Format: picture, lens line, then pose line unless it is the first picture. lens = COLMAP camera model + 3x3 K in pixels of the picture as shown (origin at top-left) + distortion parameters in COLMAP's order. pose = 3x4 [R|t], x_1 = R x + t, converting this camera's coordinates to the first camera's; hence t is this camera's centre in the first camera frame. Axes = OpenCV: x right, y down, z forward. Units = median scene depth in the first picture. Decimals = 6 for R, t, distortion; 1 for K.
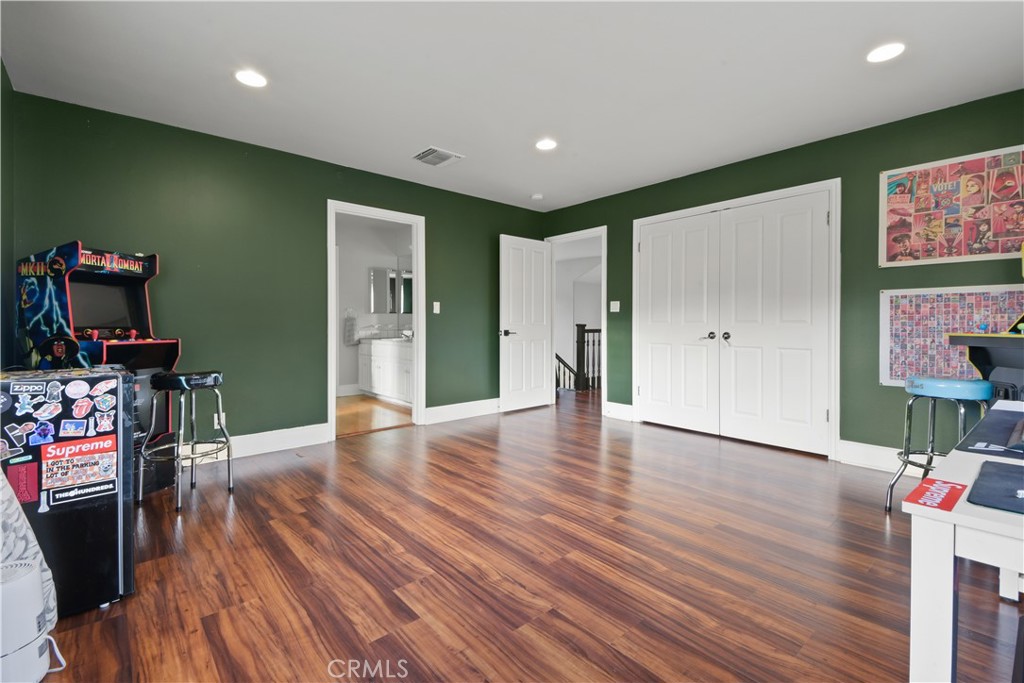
lens RADIAL K [[444.4, 0, 513.7], [0, 444.4, 327.5], [0, 0, 1]] dist [0.000220, -0.020564]
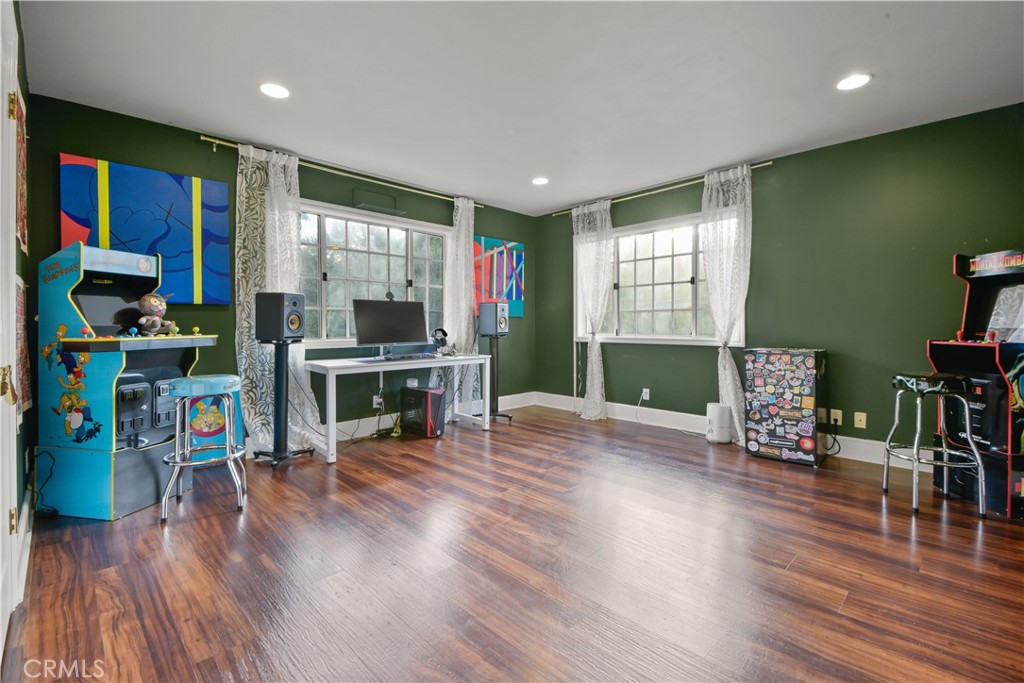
lens RADIAL K [[444.4, 0, 513.7], [0, 444.4, 327.5], [0, 0, 1]] dist [0.000220, -0.020564]
pose [[-0.997790, 0.001002, -0.066439, 0.223532], [0.000240, 0.999934, 0.011466, -0.016238], [0.066447, 0.011425, -0.997725, 1.689103]]
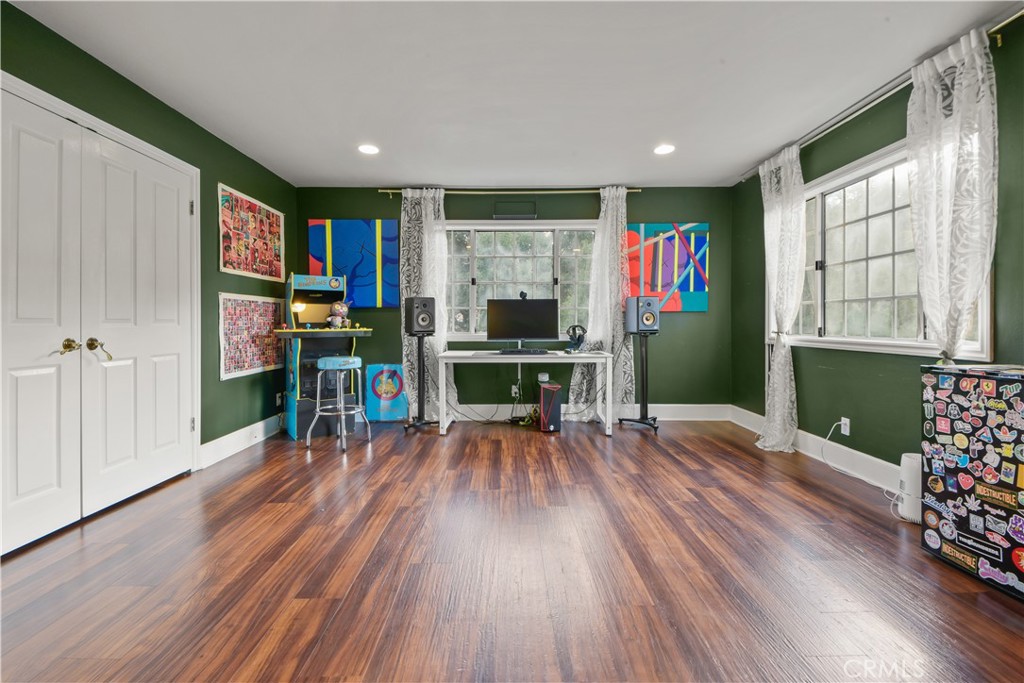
lens RADIAL K [[452.3, 0, 507.2], [0, 452.3, 324.4], [0, 0, 1]] dist [0.001724, -0.014948]
pose [[-0.750692, -0.002382, 0.660649, -0.452611], [0.005288, 0.999940, 0.009614, -0.014248], [-0.660632, 0.010711, -0.750634, 1.463931]]
